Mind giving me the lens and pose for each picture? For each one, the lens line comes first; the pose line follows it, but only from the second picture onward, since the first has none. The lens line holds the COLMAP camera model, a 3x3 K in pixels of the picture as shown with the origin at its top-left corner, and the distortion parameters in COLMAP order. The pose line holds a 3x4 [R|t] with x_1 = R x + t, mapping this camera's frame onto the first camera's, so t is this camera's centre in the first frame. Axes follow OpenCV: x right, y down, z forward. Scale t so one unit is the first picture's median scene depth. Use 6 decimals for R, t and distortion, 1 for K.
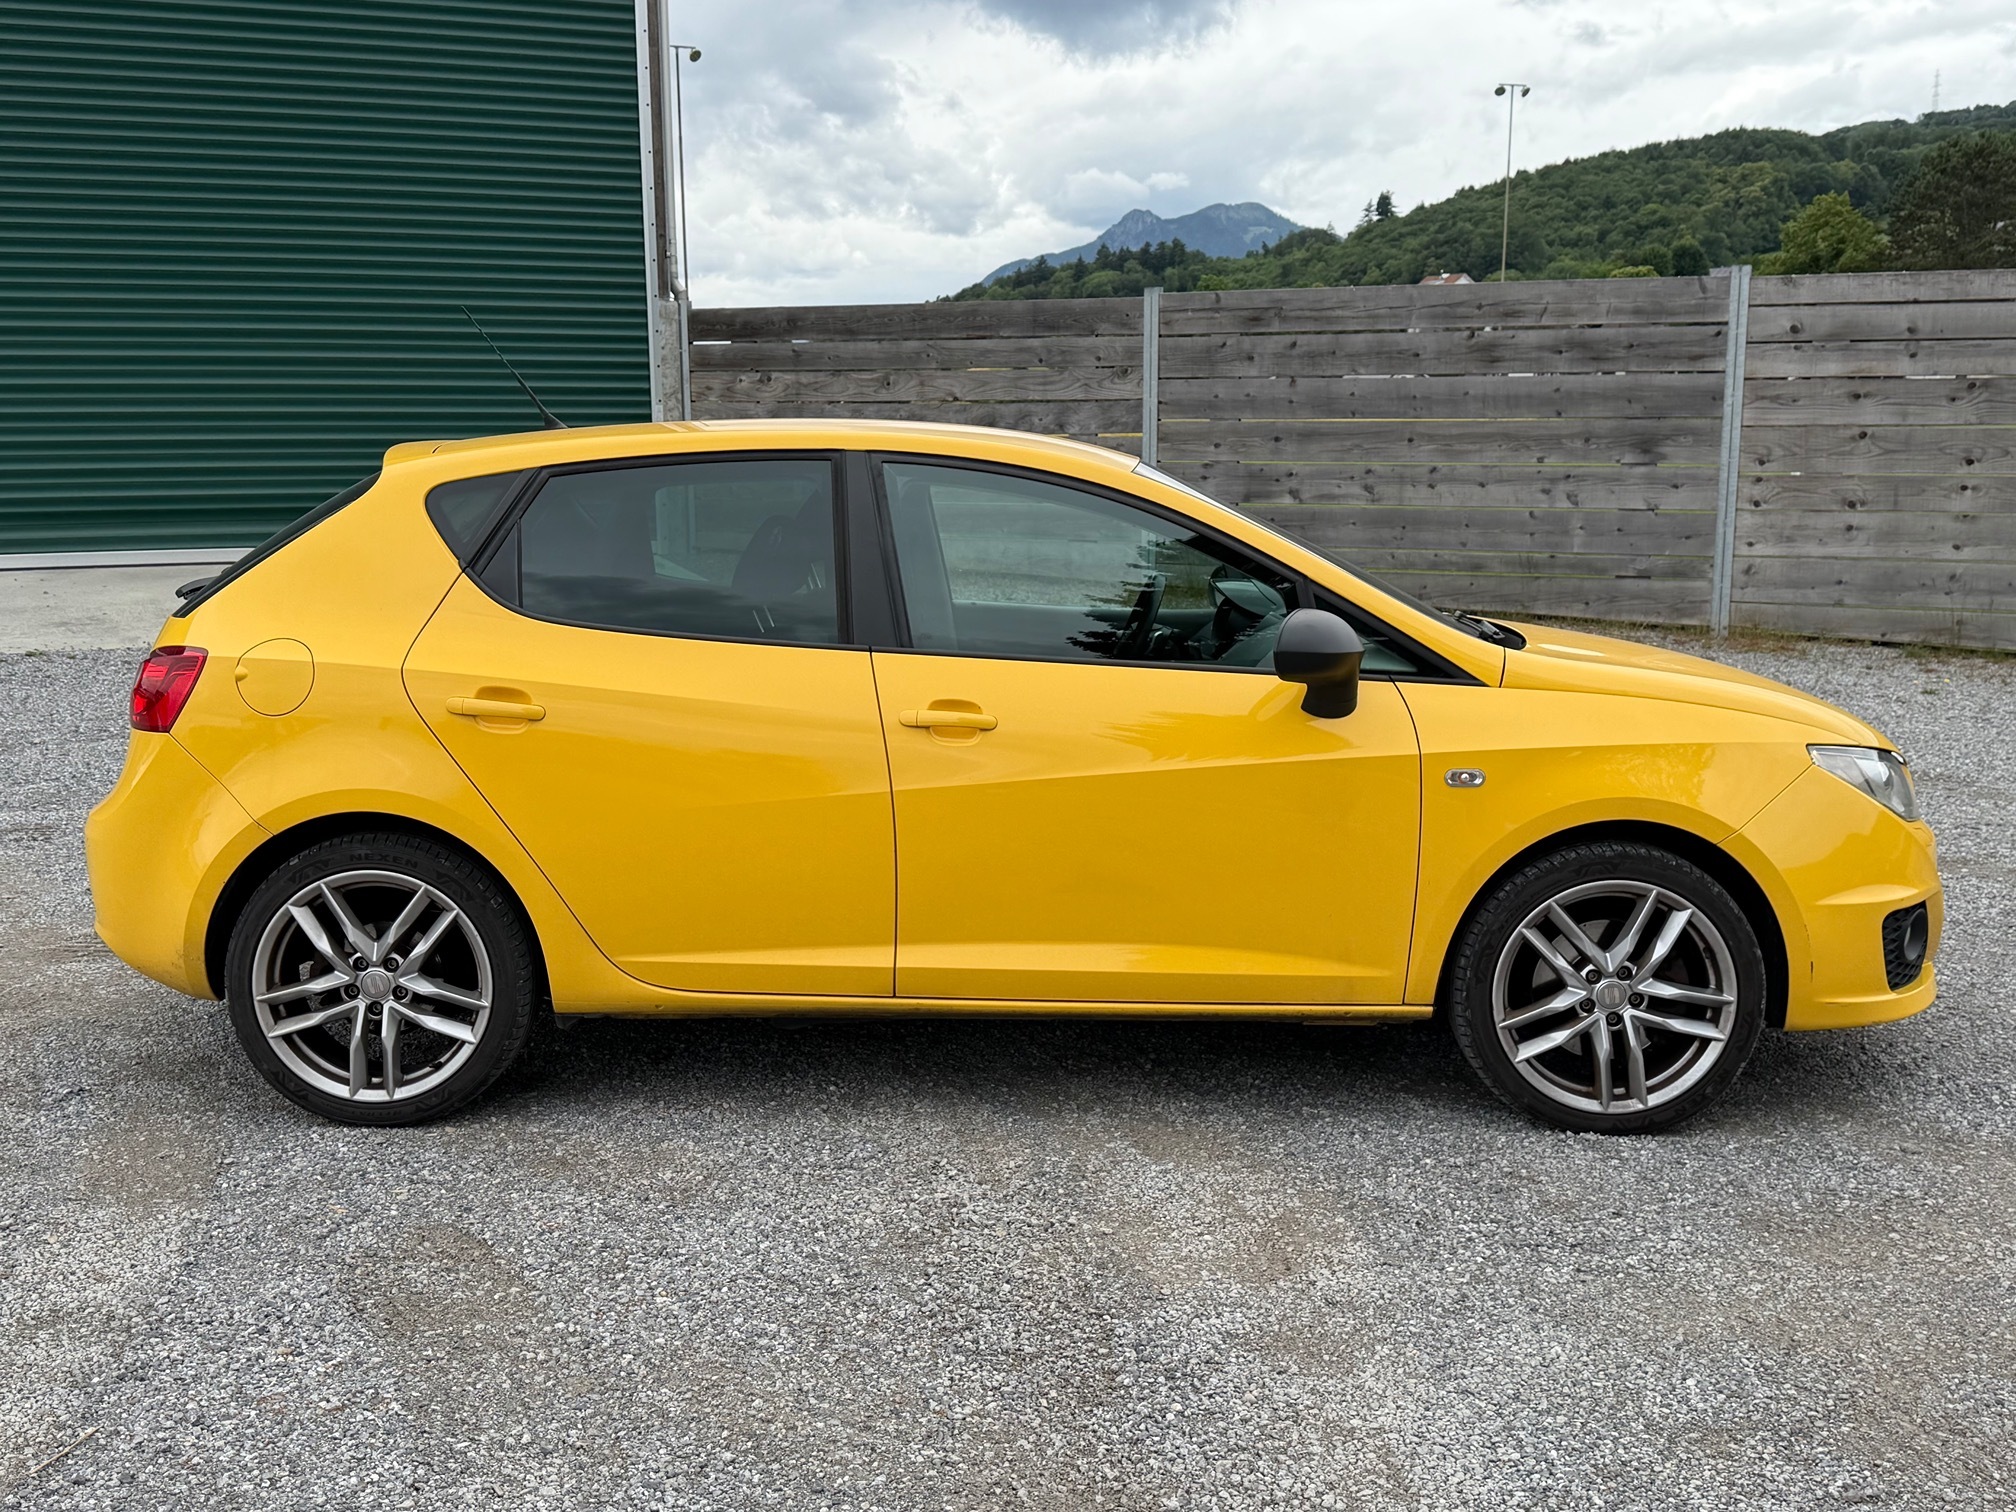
lens RADIAL K [[2049.2, 0, 1008.0], [0, 2049.2, 756.0], [0, 0, 1]] dist [0.205438, -0.493492]
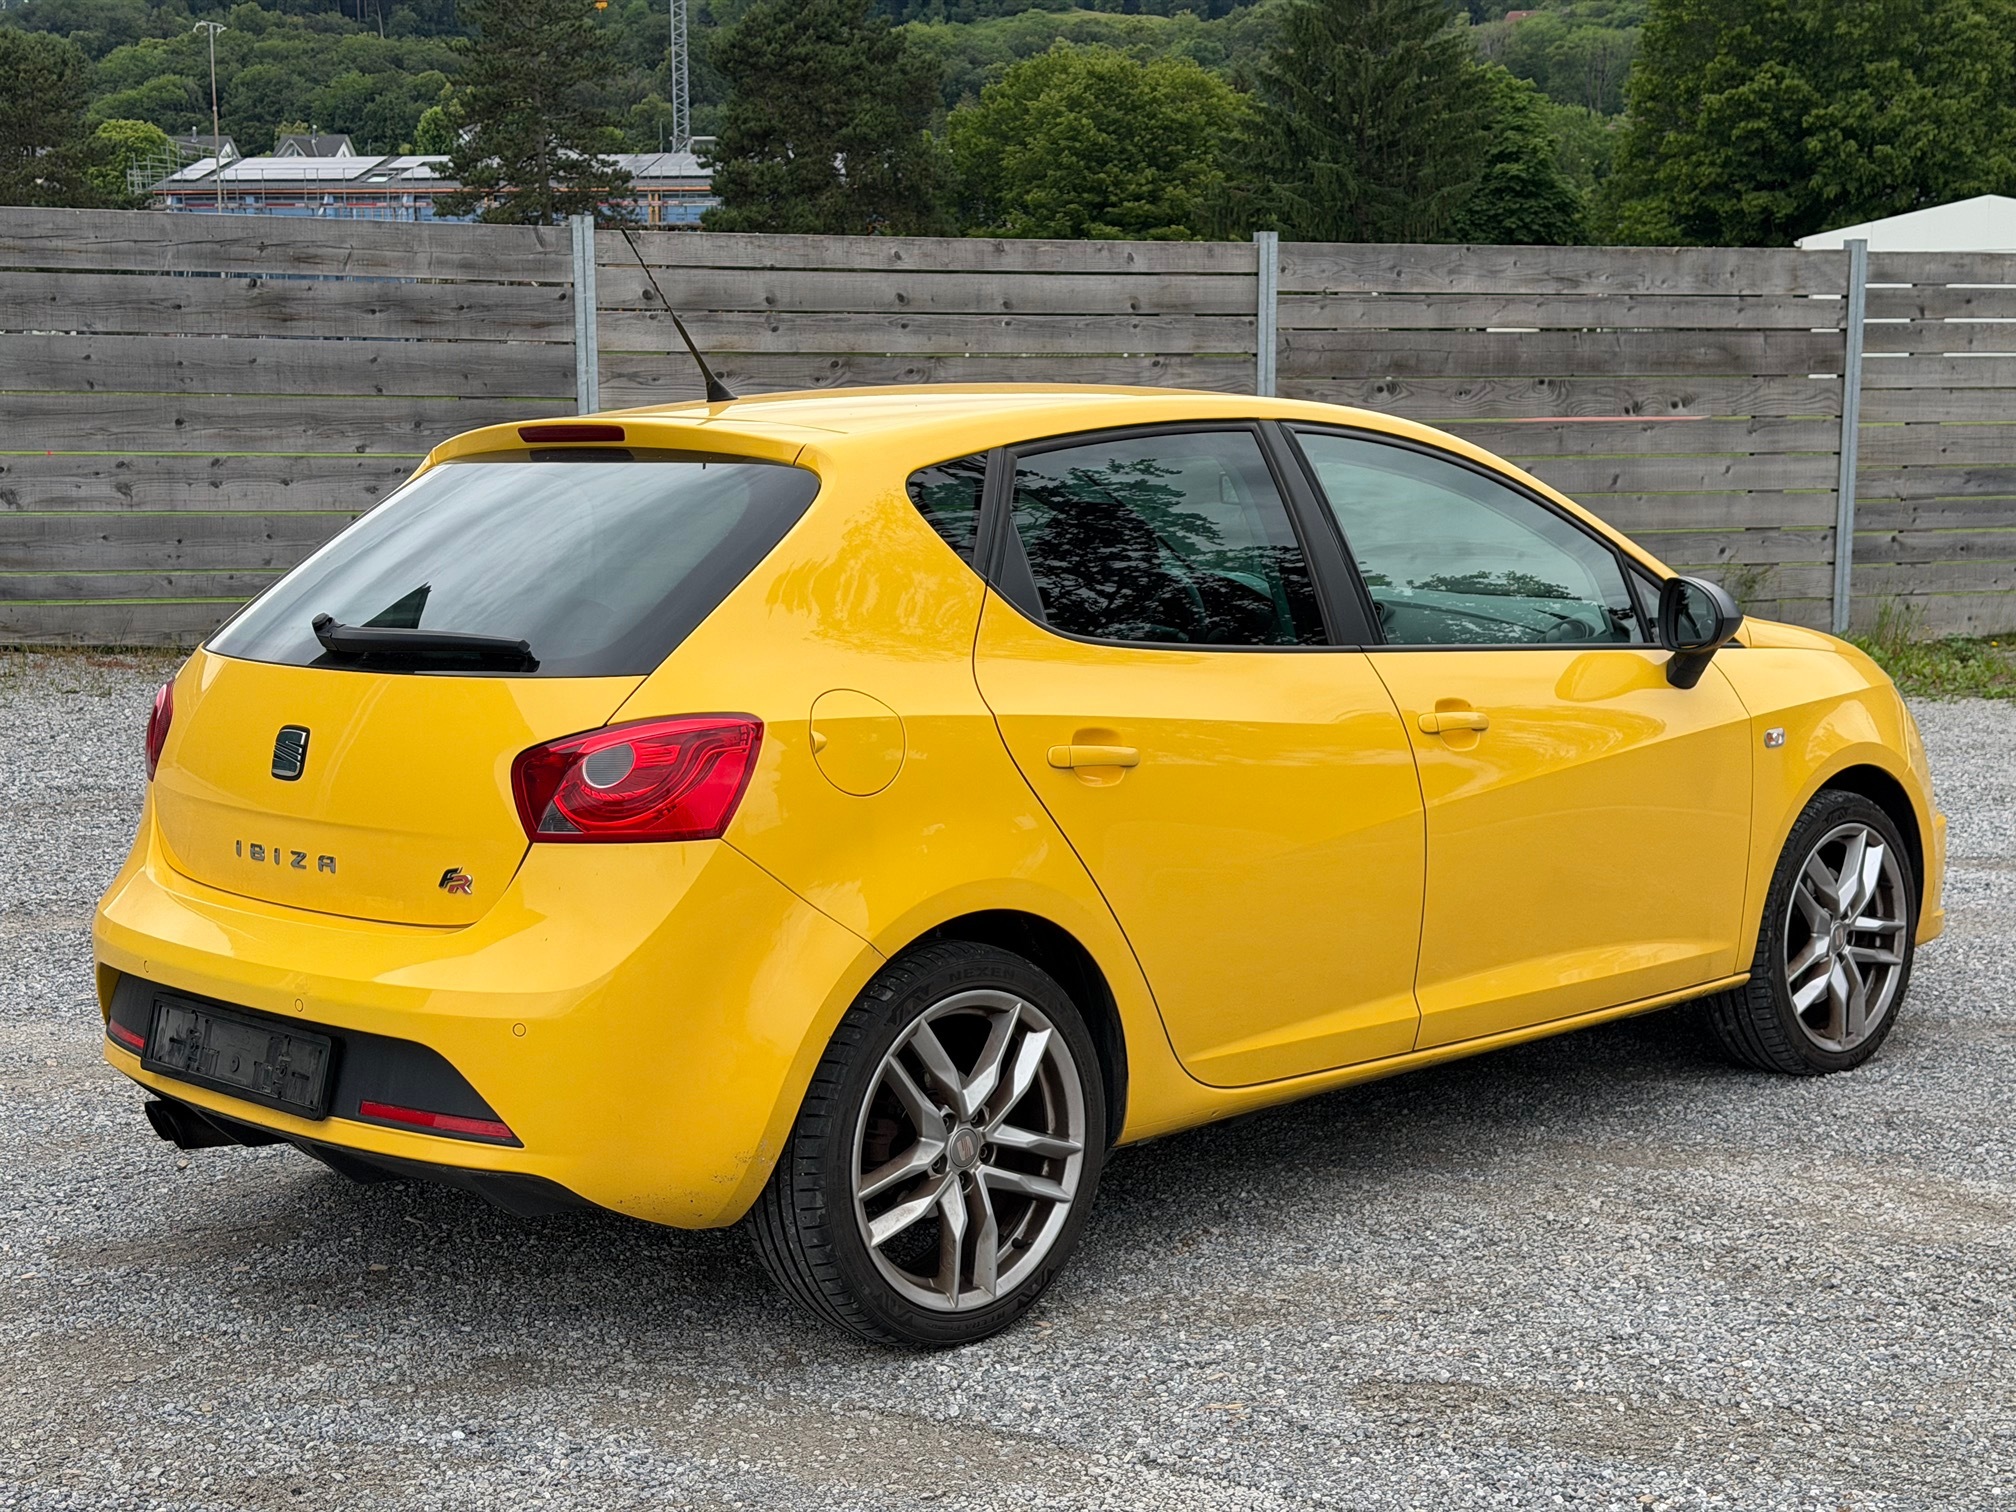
lens RADIAL K [[2811.6, 0, 1001.9], [0, 2811.6, 809.4], [0, 0, 1]] dist [0.115127, -0.118736]
pose [[0.696710, -0.101080, 0.710196, -0.348498], [0.114480, 0.993001, 0.029025, -0.012860], [-0.708160, 0.061081, 0.703405, 0.099611]]
